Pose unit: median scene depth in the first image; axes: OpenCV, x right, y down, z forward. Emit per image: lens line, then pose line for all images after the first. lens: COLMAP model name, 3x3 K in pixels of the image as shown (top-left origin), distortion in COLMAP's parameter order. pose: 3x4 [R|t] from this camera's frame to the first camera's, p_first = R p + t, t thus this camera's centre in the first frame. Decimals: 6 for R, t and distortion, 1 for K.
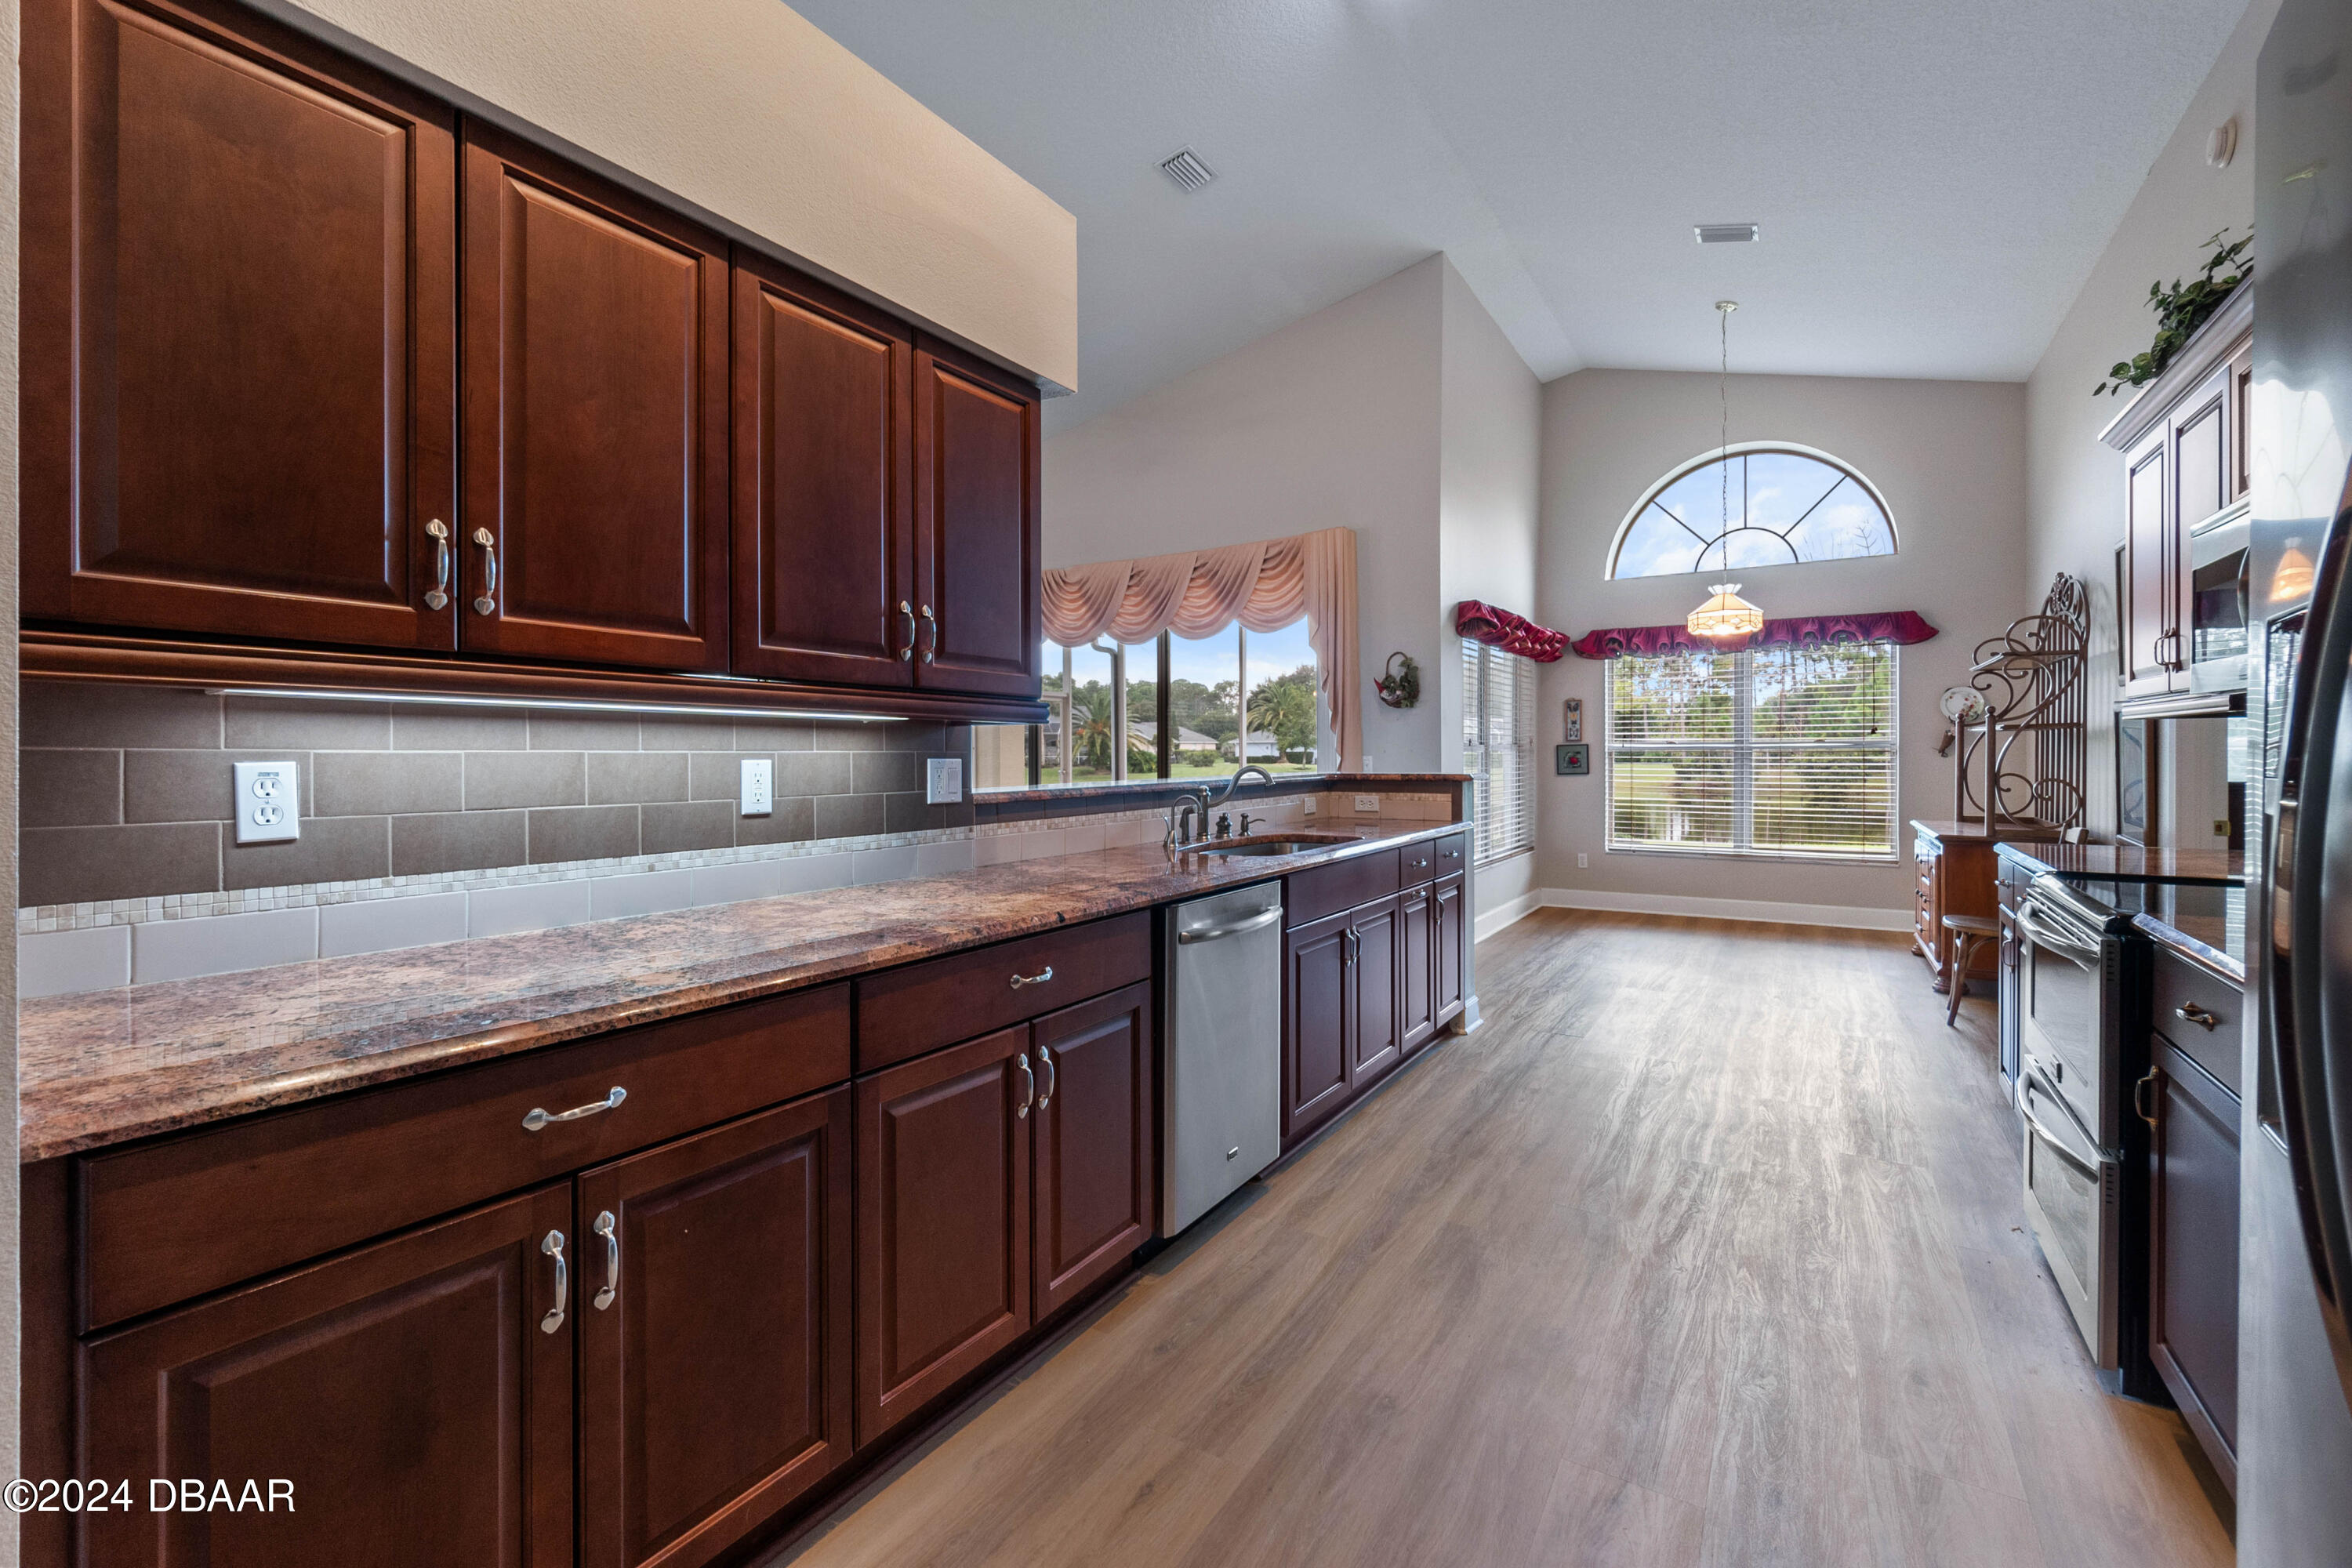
lens RADIAL K [[1004.6, 0, 1175.7], [0, 1004.6, 759.6], [0, 0, 1]] dist [-0.003906, -0.001083]
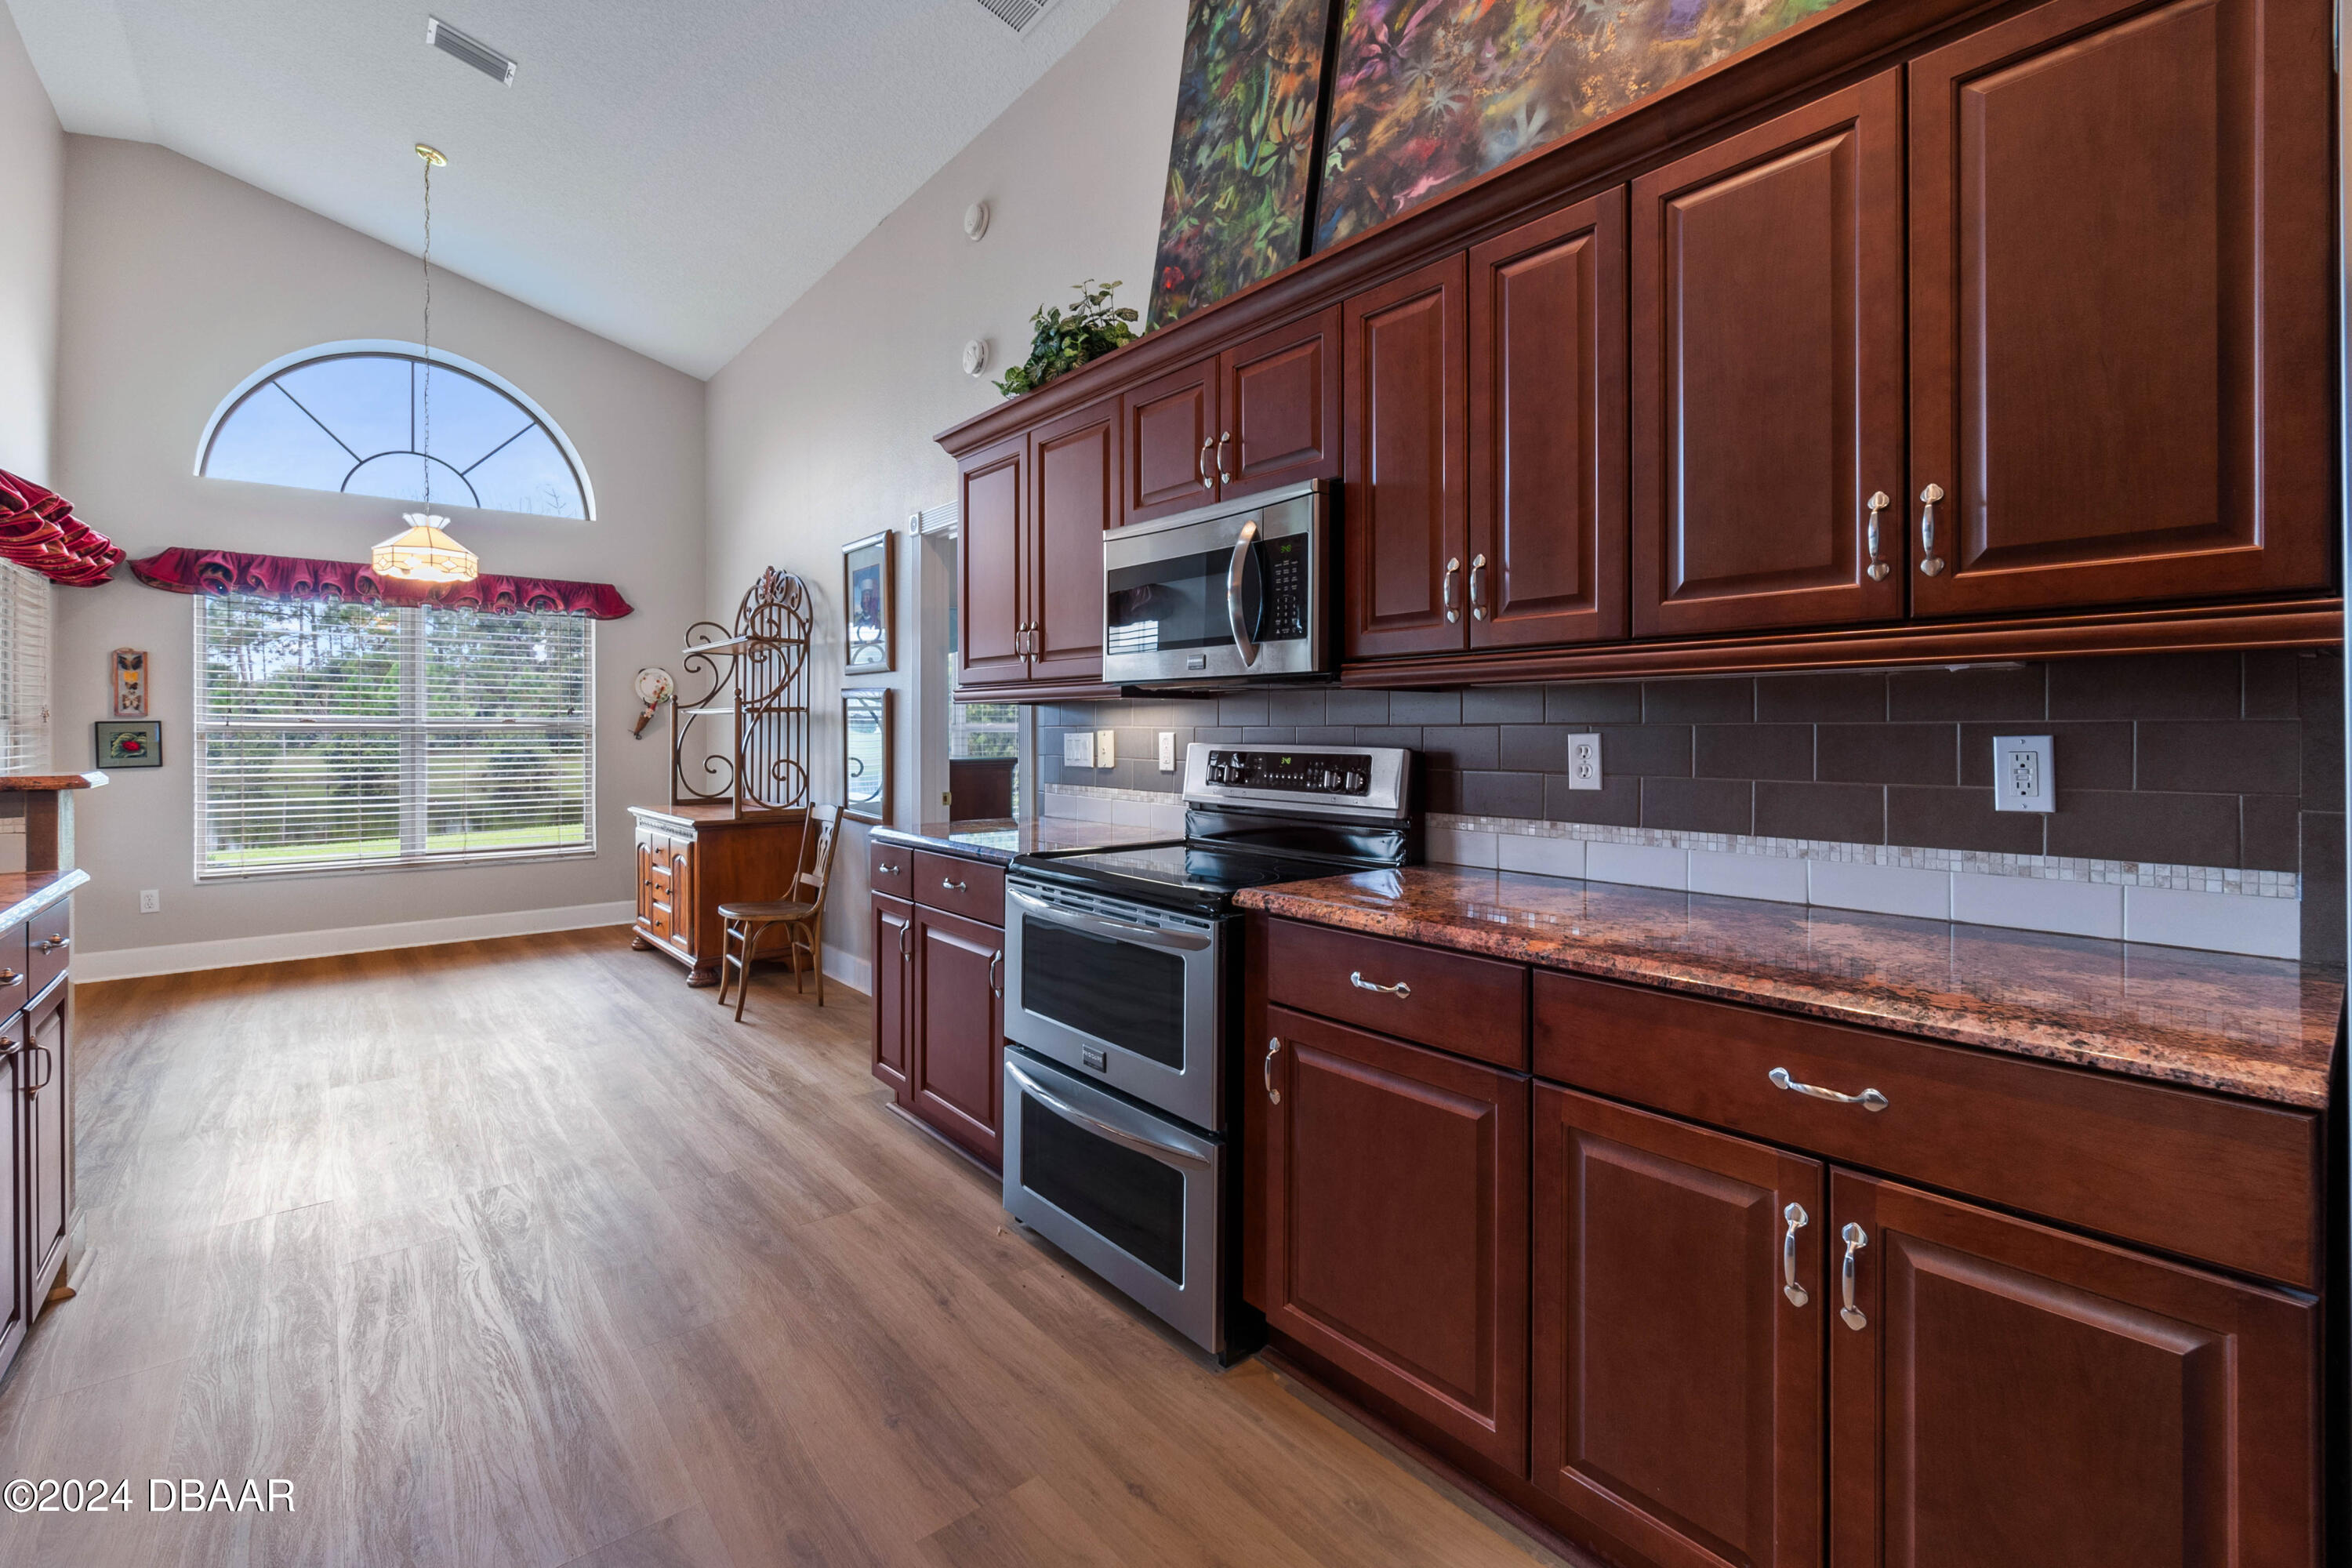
lens RADIAL K [[1026.3, 0, 1156.7], [0, 1026.3, 733.2], [0, 0, 1]] dist [-0.002146, -0.000191]
pose [[0.316562, 0.003482, 0.948566, -0.017091], [0.004684, 0.999975, -0.005234, -0.001126], [-0.948560, 0.006100, 0.316537, 0.204050]]
